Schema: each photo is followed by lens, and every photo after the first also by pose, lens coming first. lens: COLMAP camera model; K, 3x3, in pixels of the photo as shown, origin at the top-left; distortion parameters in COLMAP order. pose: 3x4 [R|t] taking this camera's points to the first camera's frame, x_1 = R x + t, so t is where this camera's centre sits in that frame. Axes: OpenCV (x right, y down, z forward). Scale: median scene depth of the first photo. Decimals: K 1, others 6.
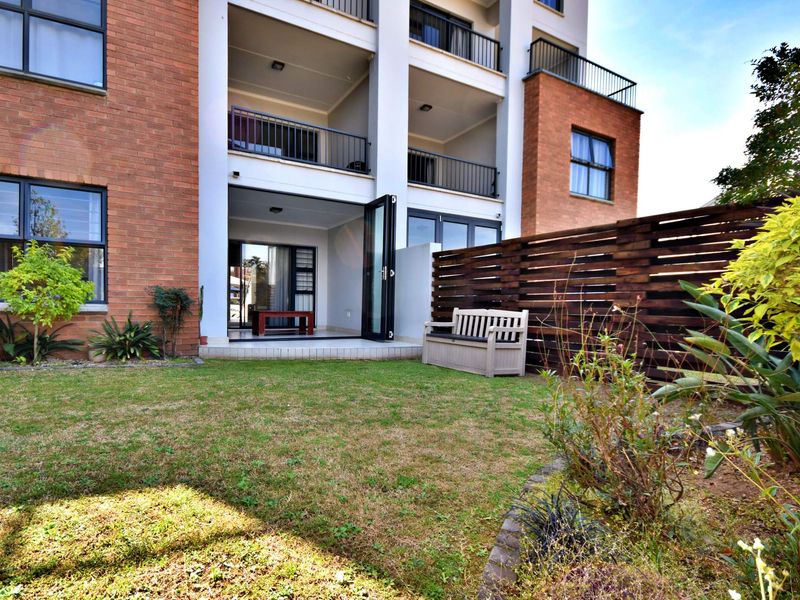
lens RADIAL K [[418.5, 0, 356.2], [0, 418.5, 328.6], [0, 0, 1]] dist [0.008835, -0.013190]
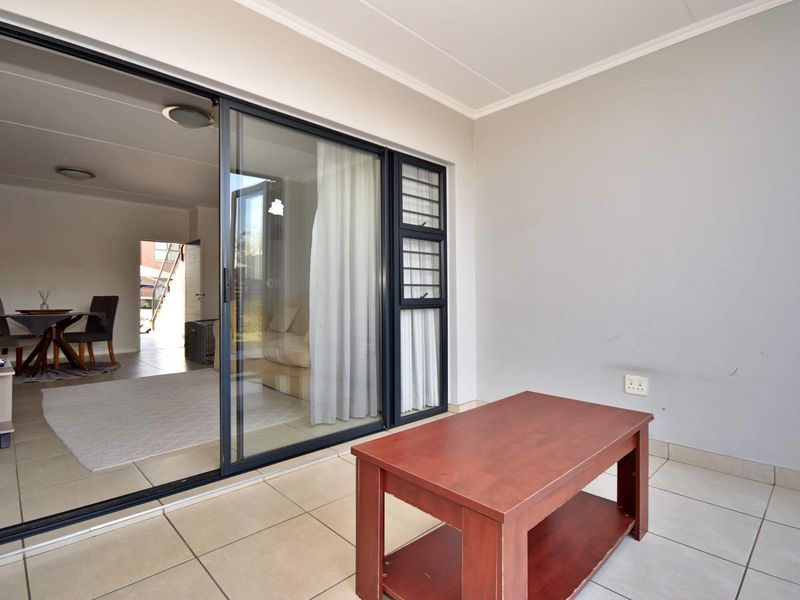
lens RADIAL K [[418.5, 0, 391.9], [0, 418.5, 300.2], [0, 0, 1]] dist [0.008835, -0.013190]
pose [[0.965303, -0.017766, 0.260528, -0.339066], [0.030851, 0.998455, -0.046223, -0.113453], [-0.259305, 0.052657, 0.964359, 1.056613]]
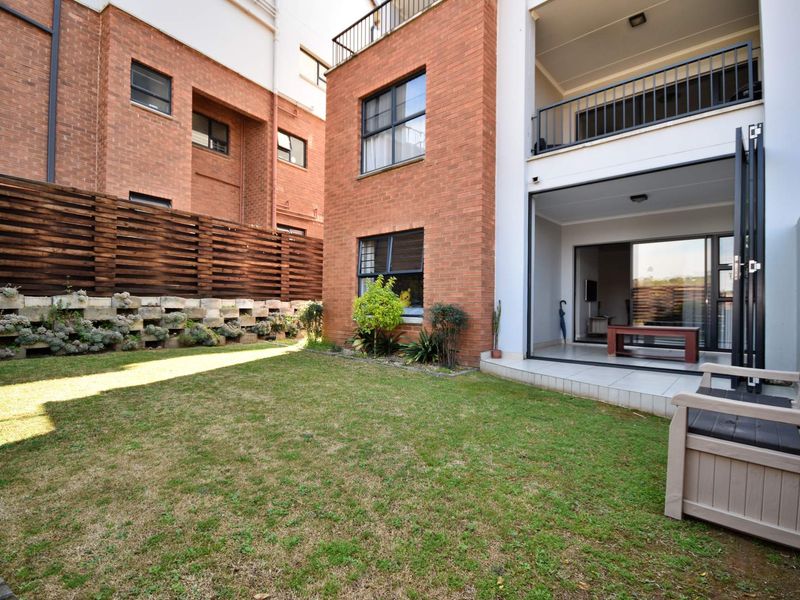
lens RADIAL K [[391.0, 0, 402.3], [0, 391.0, 300.2], [0, 0, 1]] dist [0.001510, 0.000100]
pose [[0.350604, -0.023270, -0.936235, 0.416671], [-0.052944, 0.997600, -0.044622, -0.046091], [0.935026, 0.065213, 0.348530, 0.433854]]
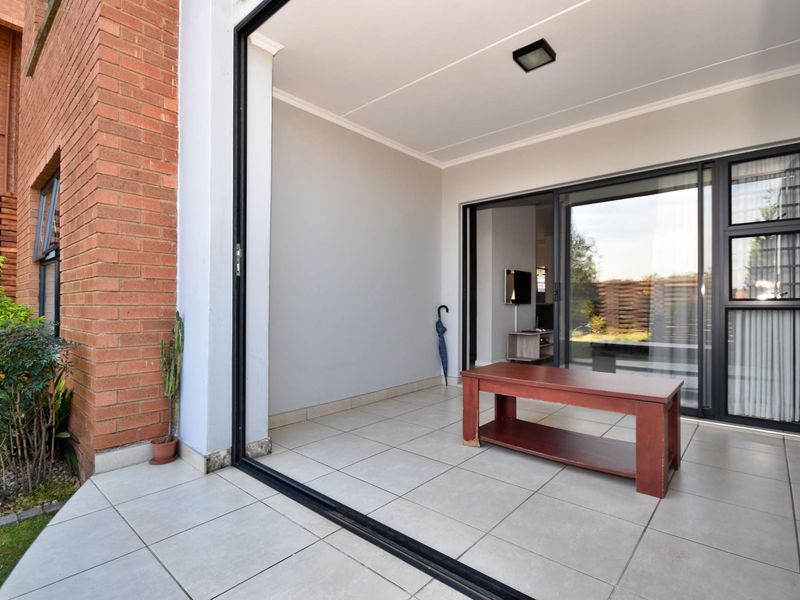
lens RADIAL K [[418.5, 0, 404.2], [0, 418.5, 299.2], [0, 0, 1]] dist [0.008835, -0.013190]
pose [[0.368723, -0.027483, -0.929133, 0.078868], [-0.039862, 0.998176, -0.045345, -0.101106], [0.928684, 0.053757, 0.366954, 1.004602]]
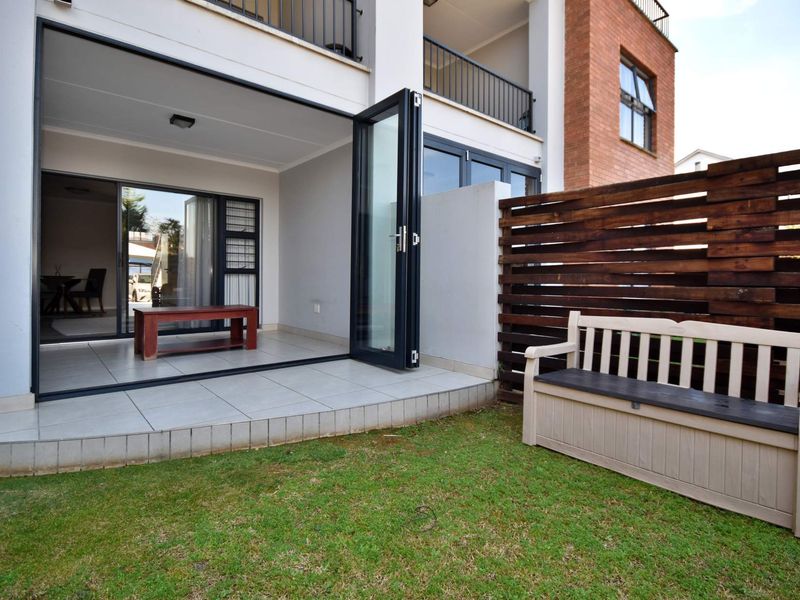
lens RADIAL K [[418.5, 0, 404.0], [0, 418.5, 280.4], [0, 0, 1]] dist [0.008835, -0.013190]
pose [[0.971899, -0.011281, 0.235127, -0.053701], [0.022571, 0.998715, -0.045380, -0.061395], [-0.234313, 0.049412, 0.970905, 0.529214]]
